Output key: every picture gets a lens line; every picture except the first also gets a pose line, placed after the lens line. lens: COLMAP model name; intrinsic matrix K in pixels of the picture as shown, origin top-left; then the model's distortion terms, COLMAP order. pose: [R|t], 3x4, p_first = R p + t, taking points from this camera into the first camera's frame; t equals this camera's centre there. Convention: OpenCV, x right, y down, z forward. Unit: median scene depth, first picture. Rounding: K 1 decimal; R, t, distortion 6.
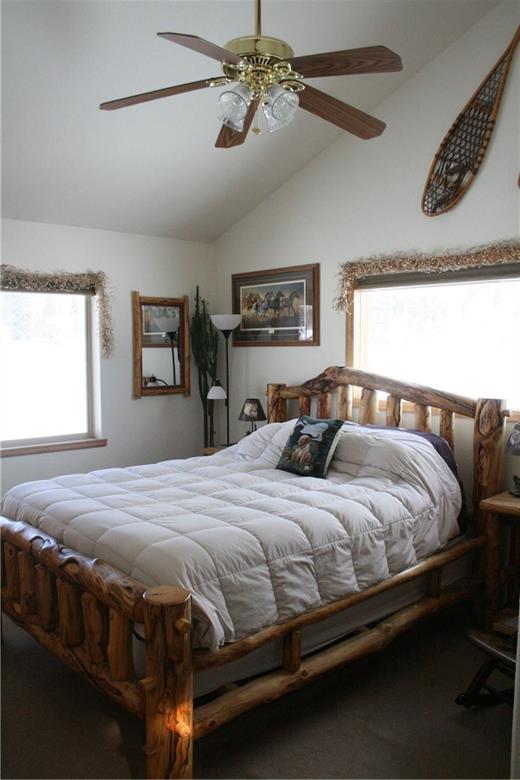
lens RADIAL K [[643.5, 0, 246.1], [0, 643.5, 368.9], [0, 0, 1]] dist [-0.158782, 0.140593]
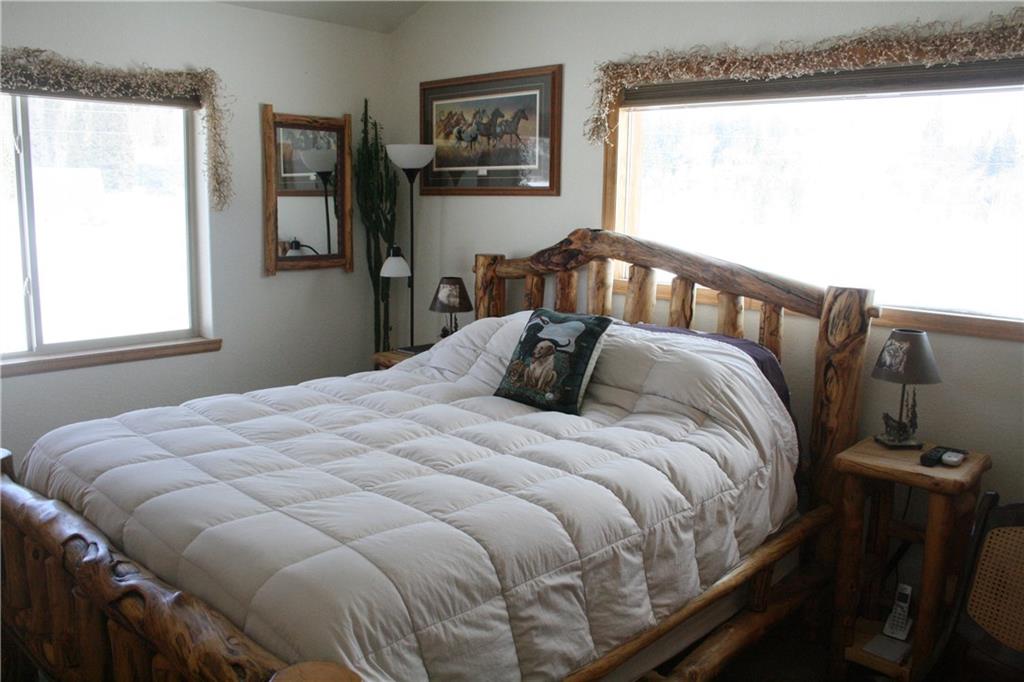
lens RADIAL K [[844.8, 0, 503.1], [0, 844.8, 330.1], [0, 0, 1]] dist [-0.158782, 0.140593]
pose [[0.995667, 0.007423, 0.092699, -0.023244], [-0.018102, 0.993212, 0.114901, 0.001732], [-0.091216, -0.116082, 0.989042, 0.223960]]
